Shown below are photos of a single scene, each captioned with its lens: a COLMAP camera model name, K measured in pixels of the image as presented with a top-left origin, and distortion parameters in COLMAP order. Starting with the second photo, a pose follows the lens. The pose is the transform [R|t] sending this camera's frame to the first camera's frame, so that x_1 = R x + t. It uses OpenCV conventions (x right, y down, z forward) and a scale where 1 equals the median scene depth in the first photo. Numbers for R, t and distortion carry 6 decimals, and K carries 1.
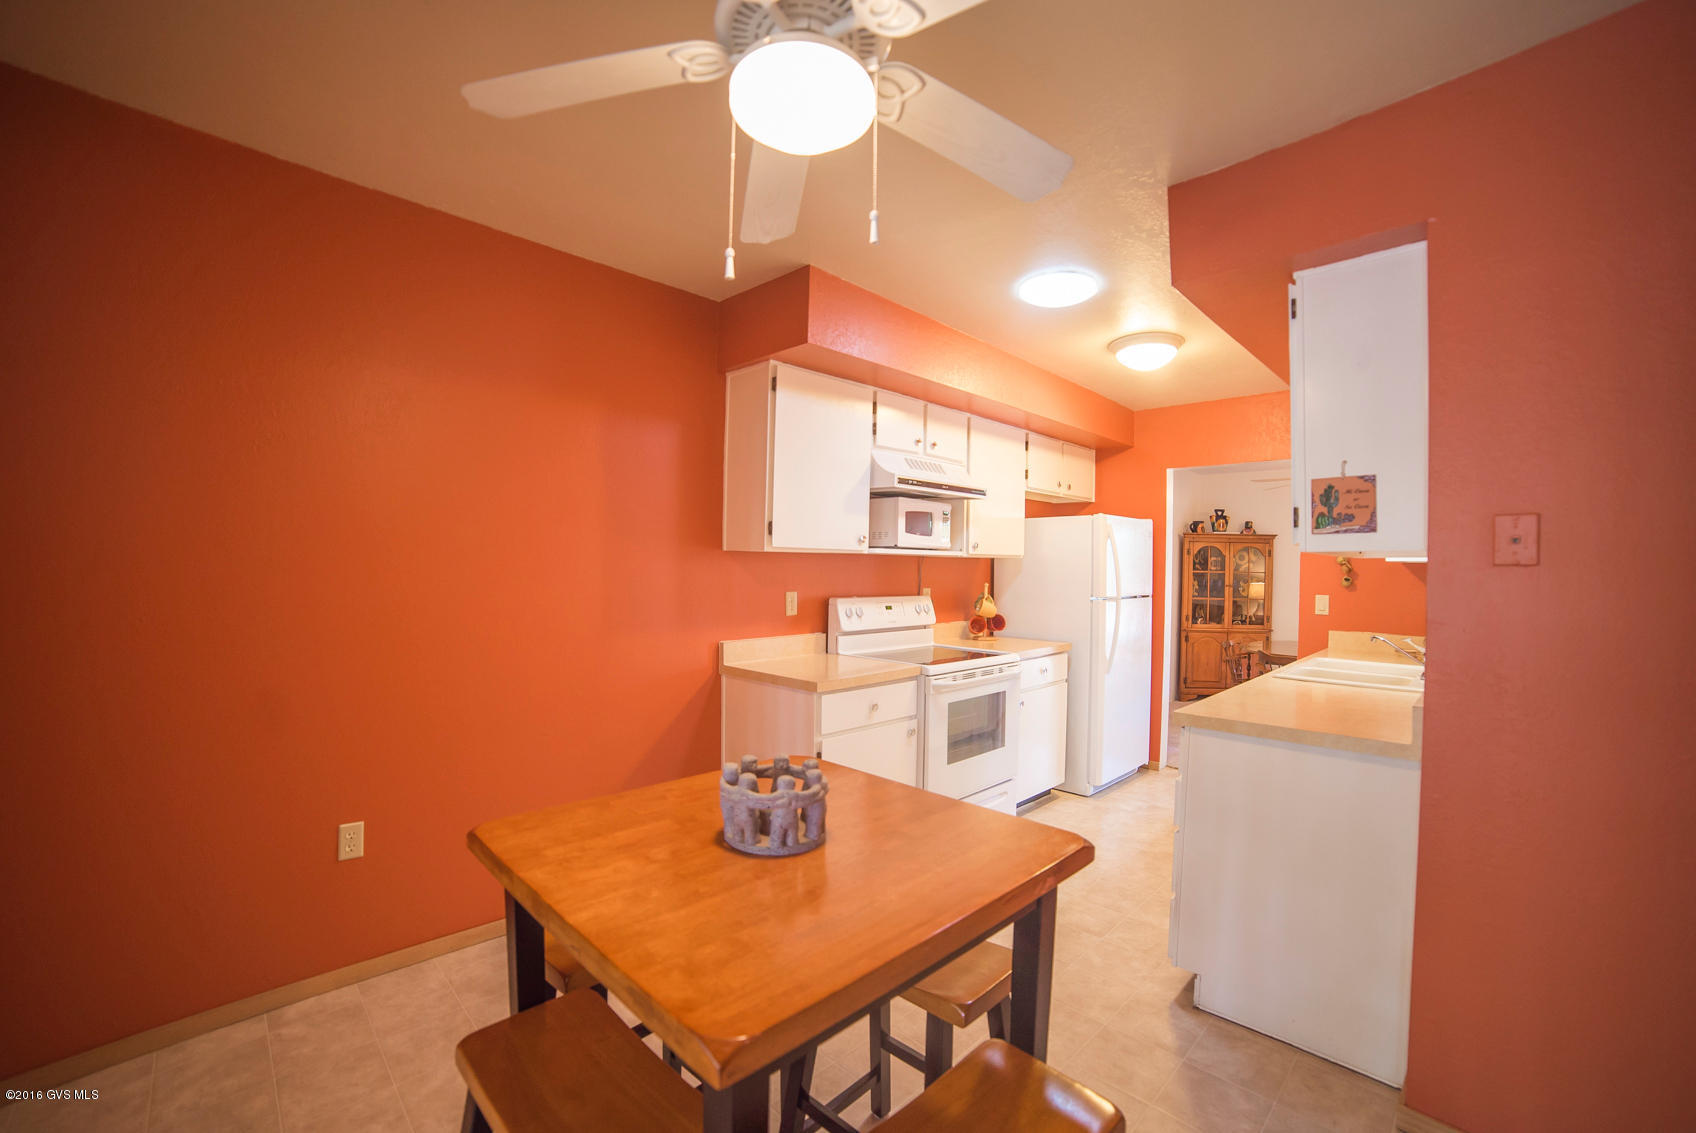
lens RADIAL K [[716.7, 0, 845.0], [0, 716.7, 572.6], [0, 0, 1]] dist [-0.114008, 0.047284]
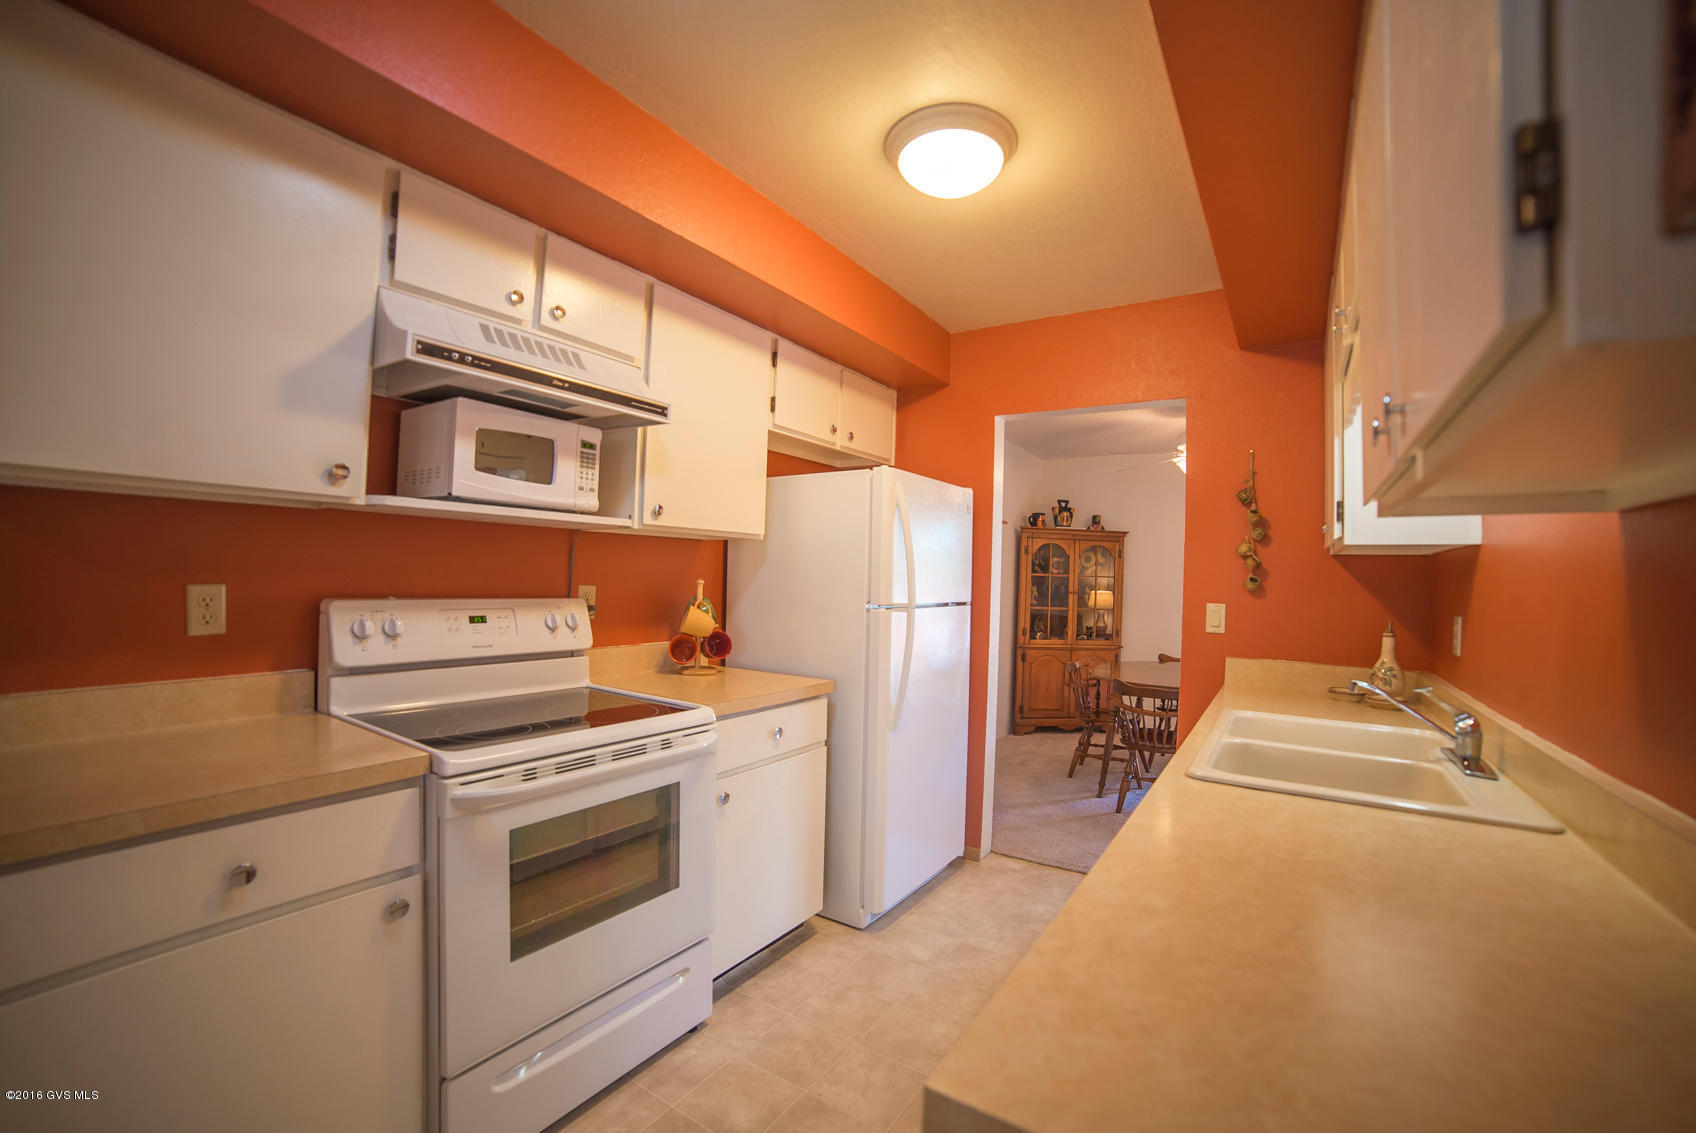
lens RADIAL K [[716.7, 0, 845.0], [0, 716.7, 572.6], [0, 0, 1]] dist [-0.114008, 0.047284]
pose [[0.979308, 0.015114, 0.201812, 0.205927], [-0.012947, 0.999844, -0.012056, 0.015509], [-0.201963, 0.009194, 0.979350, 0.405571]]
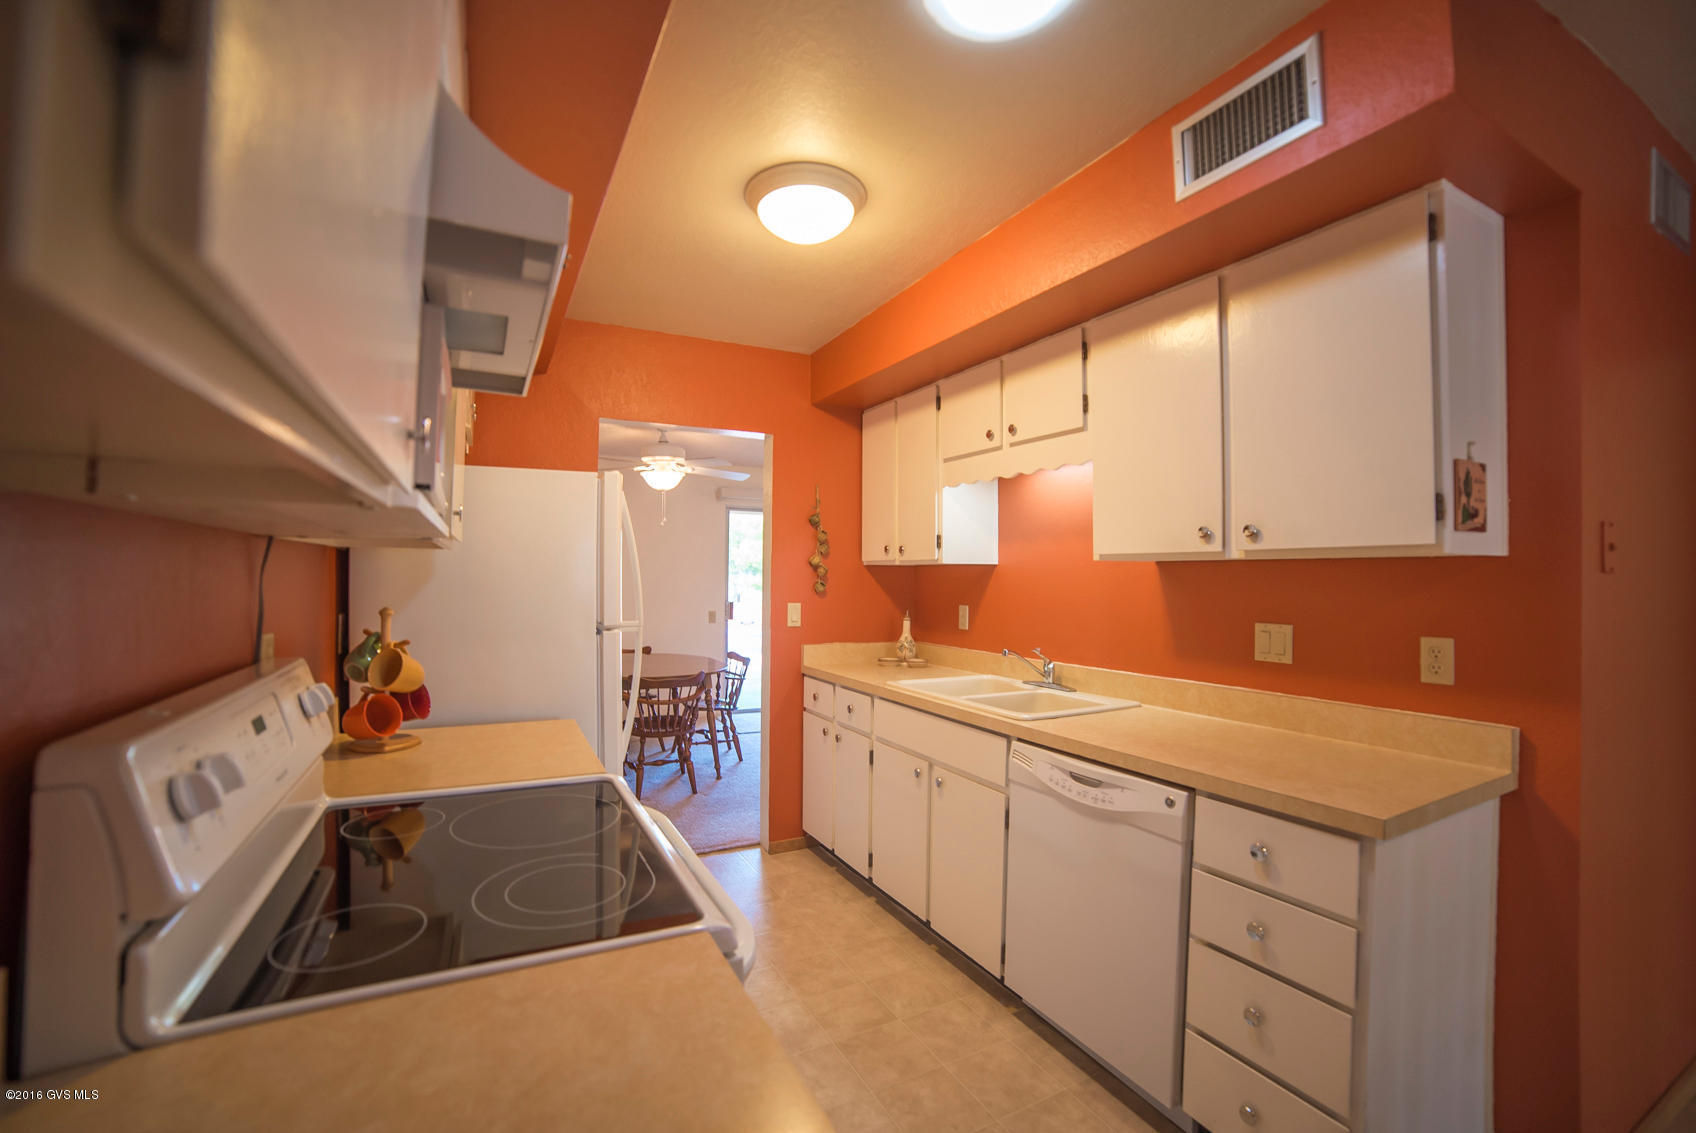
lens RADIAL K [[716.7, 0, 845.0], [0, 716.7, 572.6], [0, 0, 1]] dist [-0.114008, 0.047284]
pose [[0.309794, -0.006645, 0.950780, -0.111157], [0.005970, 0.999969, 0.005044, -0.008320], [-0.950785, 0.004113, 0.309824, 0.655588]]
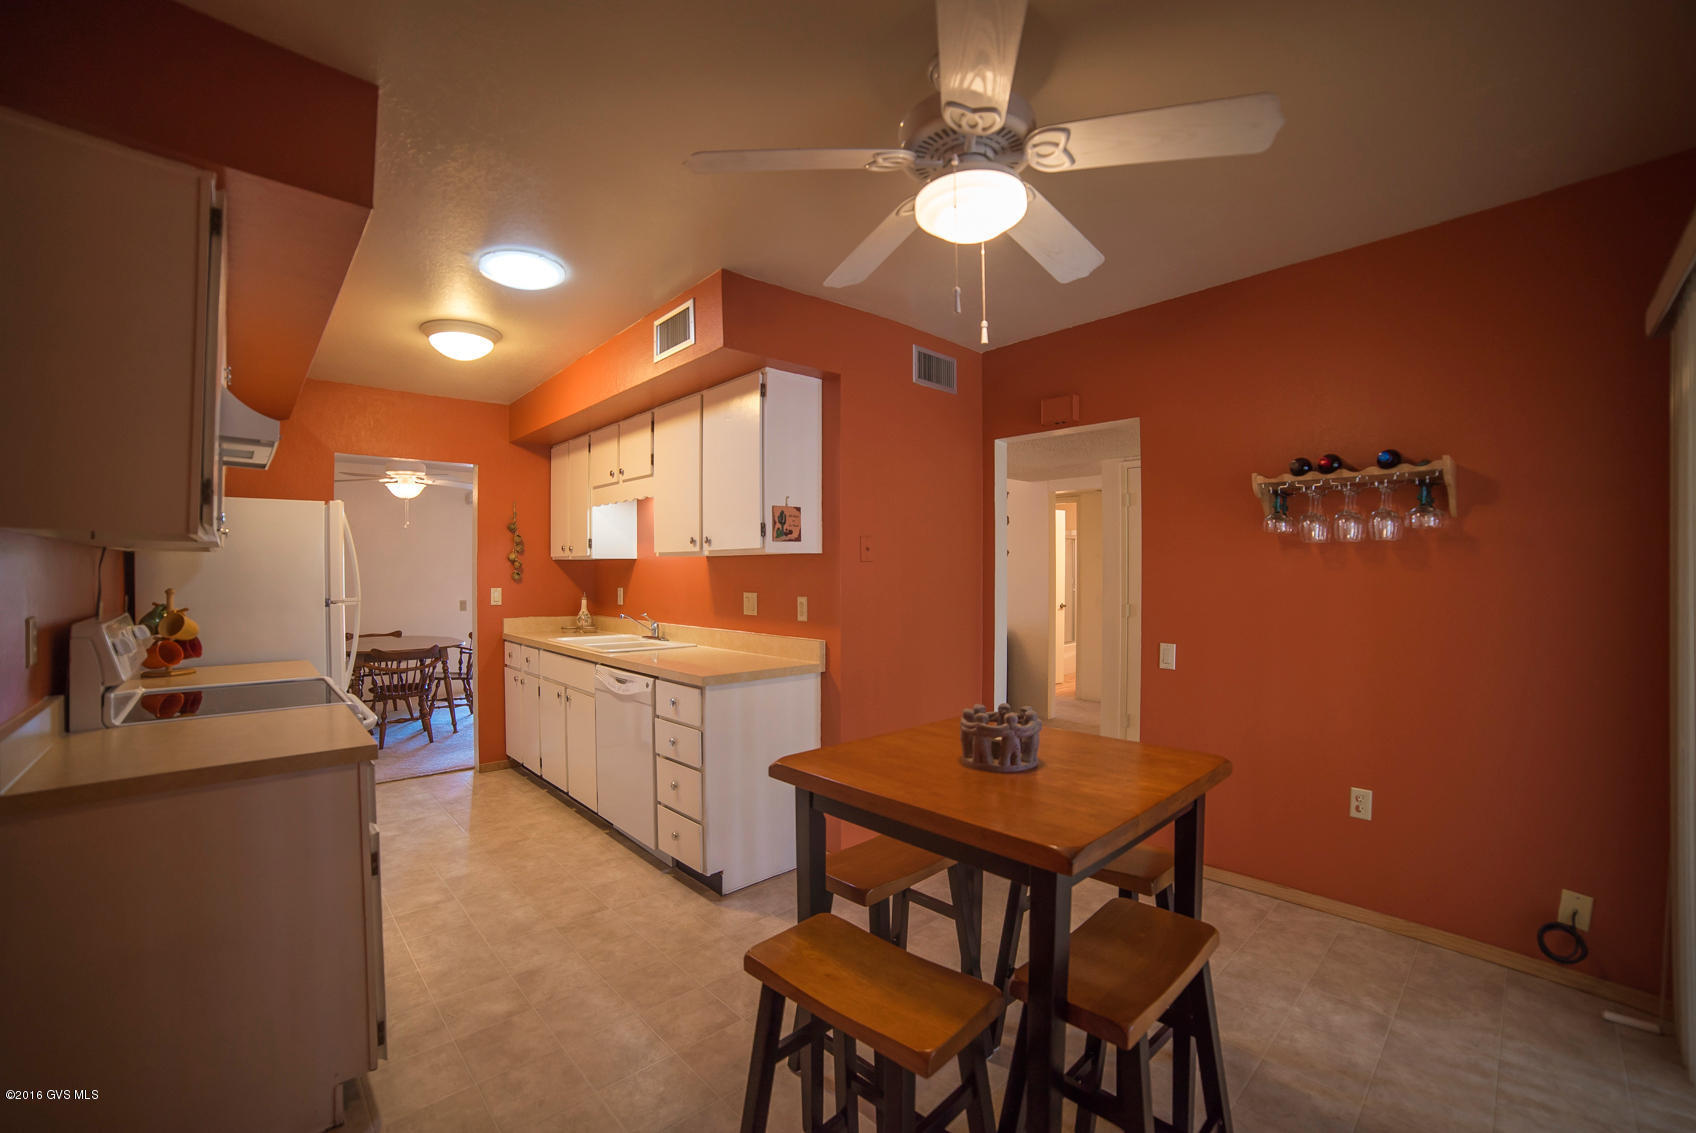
lens RADIAL K [[716.7, 0, 845.0], [0, 716.7, 572.6], [0, 0, 1]] dist [-0.114008, 0.047284]
pose [[0.052313, -0.017705, 0.998474, -0.424223], [0.012498, 0.999776, 0.017073, -0.005463], [-0.998553, 0.011585, 0.052522, 0.350555]]
